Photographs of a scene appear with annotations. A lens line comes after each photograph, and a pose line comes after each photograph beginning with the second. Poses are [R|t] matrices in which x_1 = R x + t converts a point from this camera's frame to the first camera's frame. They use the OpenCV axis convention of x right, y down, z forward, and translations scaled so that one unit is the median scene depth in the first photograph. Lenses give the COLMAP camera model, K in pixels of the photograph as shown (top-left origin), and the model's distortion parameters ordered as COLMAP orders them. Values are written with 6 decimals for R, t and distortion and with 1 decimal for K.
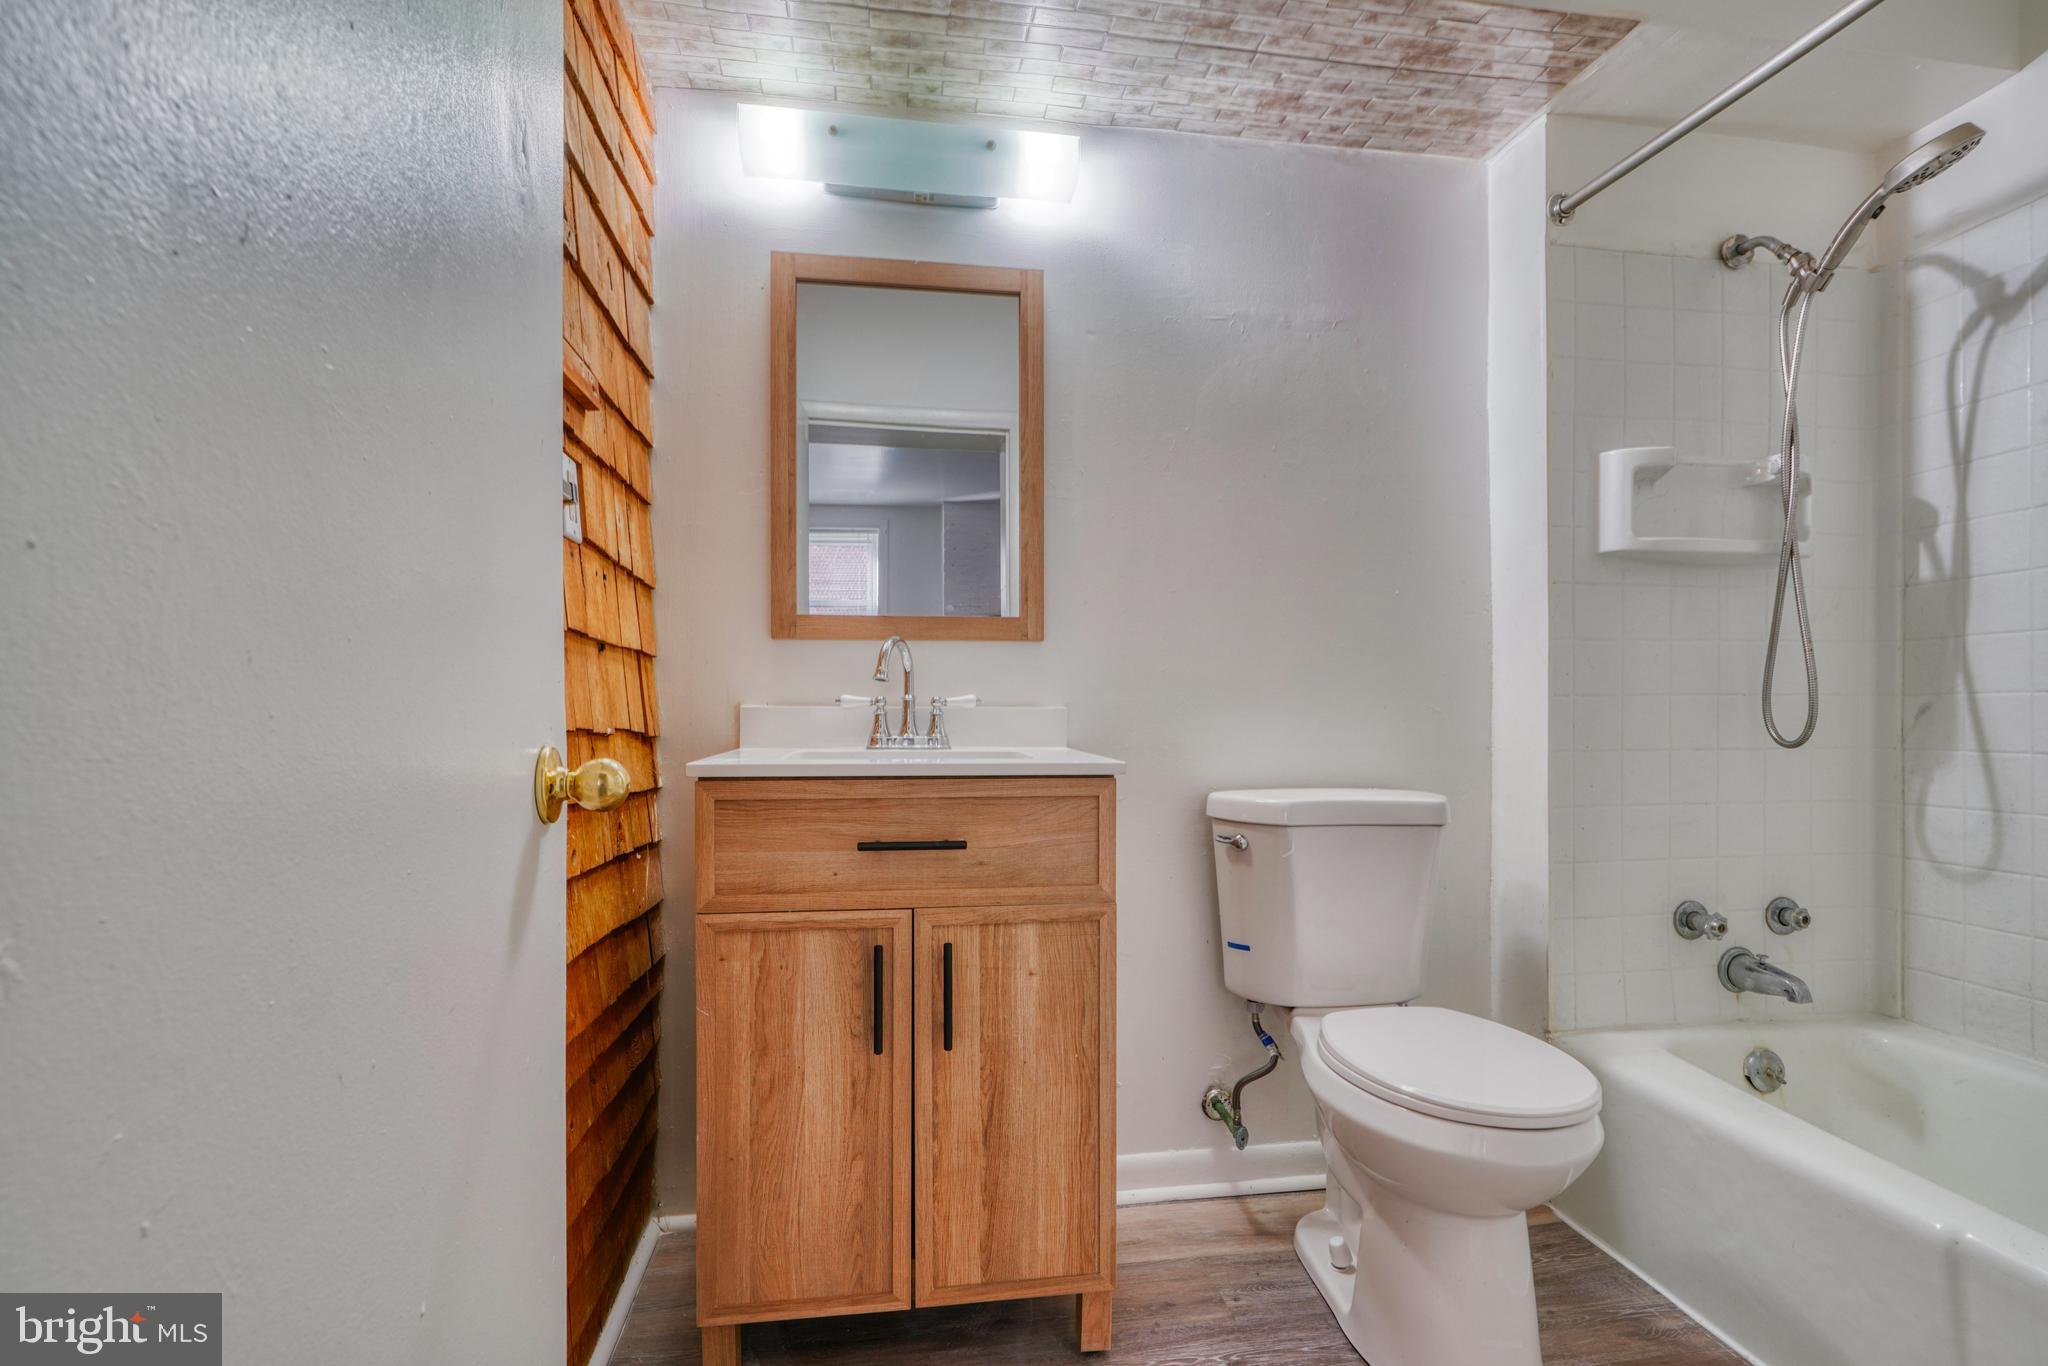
lens RADIAL K [[935.2, 0, 1022.5], [0, 935.2, 712.3], [0, 0, 1]] dist [-0.011580, 0.005925]
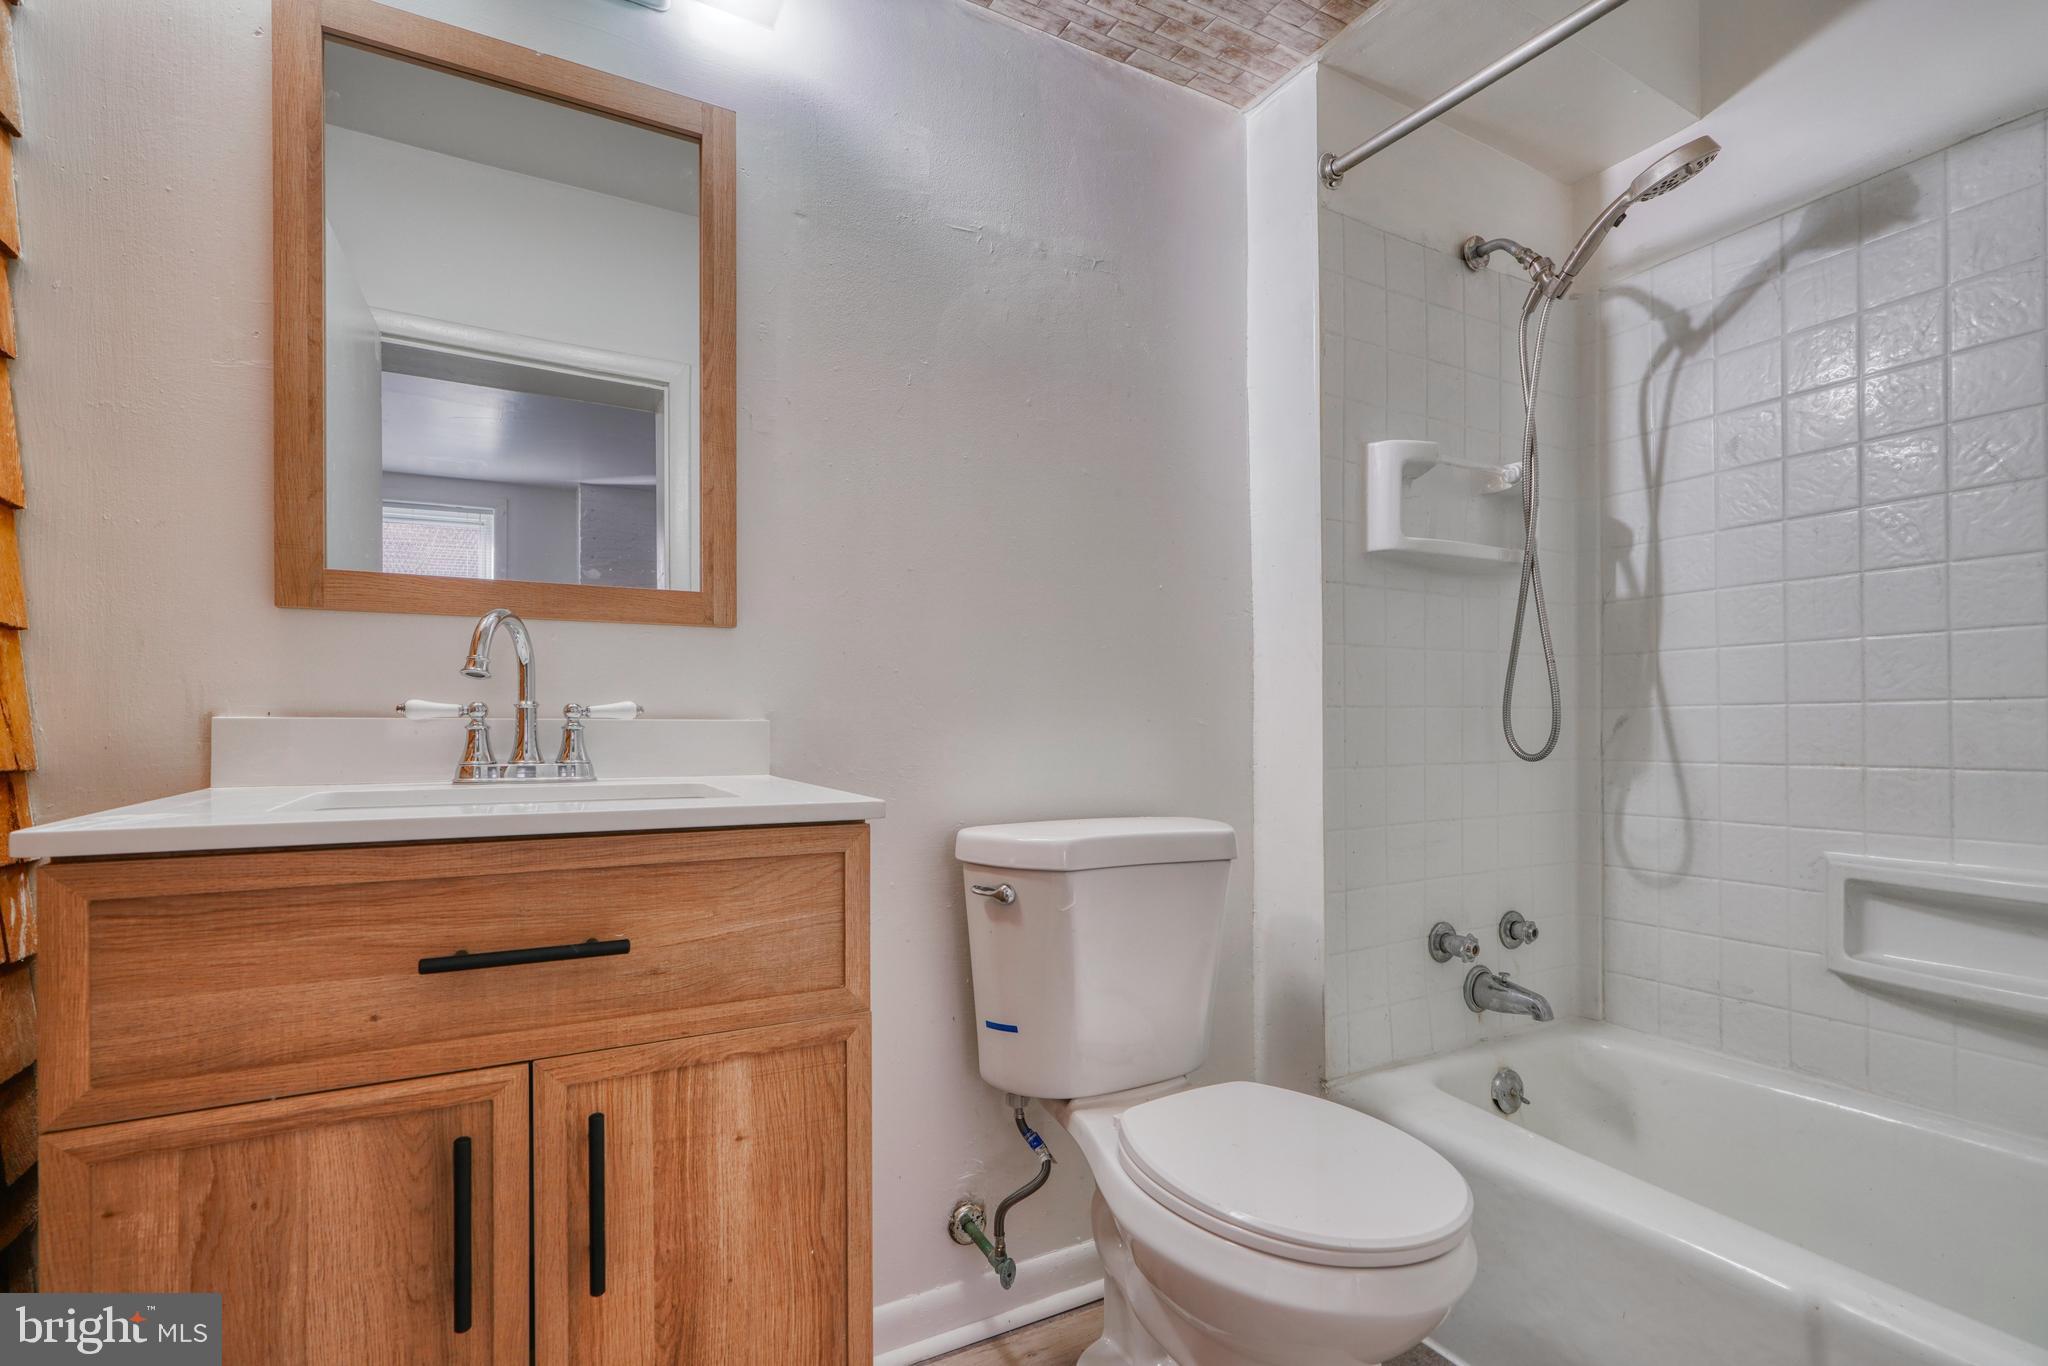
lens RADIAL K [[935.2, 0, 1016.9], [0, 935.2, 728.2], [0, 0, 1]] dist [-0.011580, 0.005925]
pose [[0.937980, -0.002697, 0.346680, -0.025385], [0.002866, 0.999996, 0.000026, 0.001752], [-0.346678, 0.000969, 0.937984, 0.263661]]
